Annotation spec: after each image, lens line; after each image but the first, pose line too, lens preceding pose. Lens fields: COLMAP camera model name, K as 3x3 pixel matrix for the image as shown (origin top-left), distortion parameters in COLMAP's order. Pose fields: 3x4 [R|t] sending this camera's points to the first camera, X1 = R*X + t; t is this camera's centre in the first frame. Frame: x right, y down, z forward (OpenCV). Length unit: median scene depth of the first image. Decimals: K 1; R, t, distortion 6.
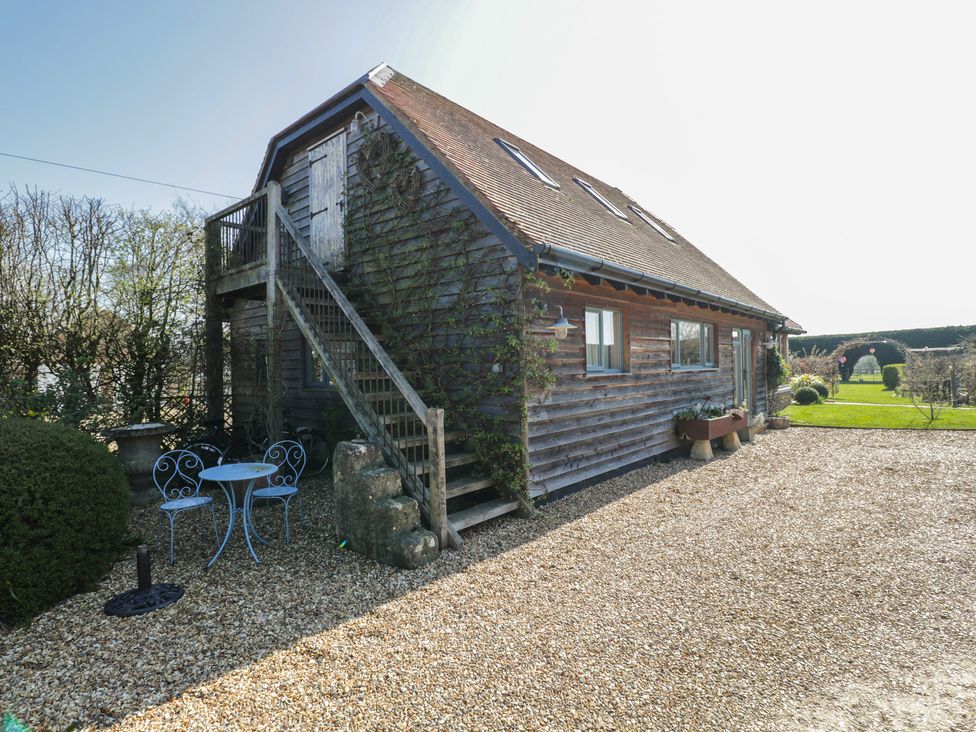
lens RADIAL K [[516.2, 0, 490.3], [0, 516.2, 364.7], [0, 0, 1]] dist [-0.009895, -0.006623]
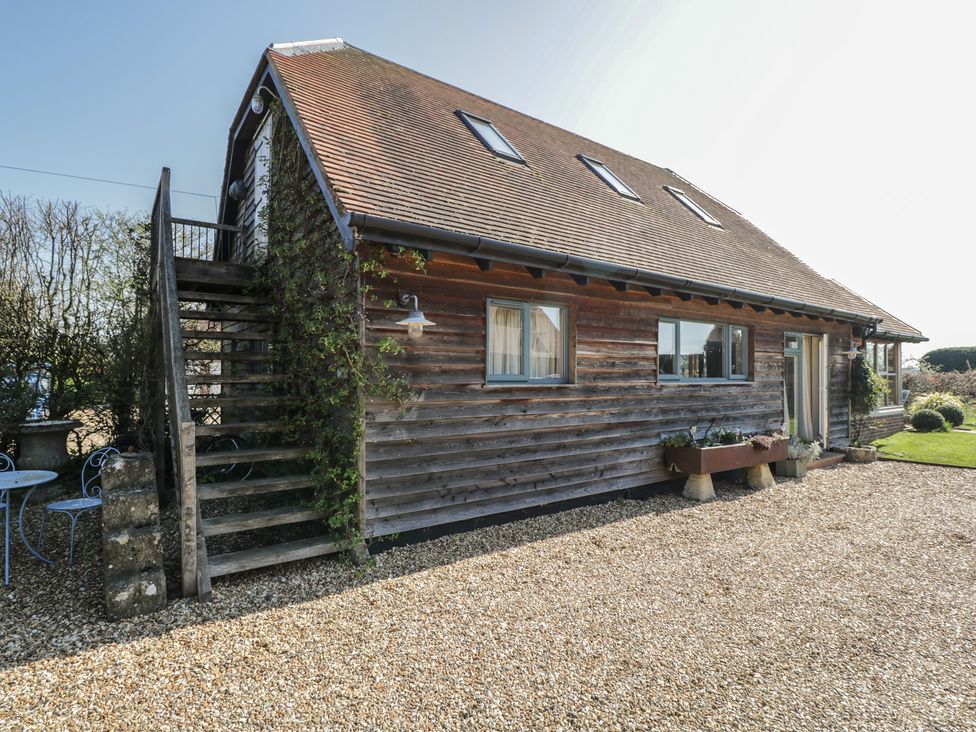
lens RADIAL K [[516.2, 0, 487.6], [0, 516.2, 370.0], [0, 0, 1]] dist [-0.009895, -0.006623]
pose [[0.973172, 0.023177, -0.228907, 0.326815], [-0.023738, 0.999718, 0.000300, -0.003350], [0.228850, 0.005142, 0.973448, 0.202561]]
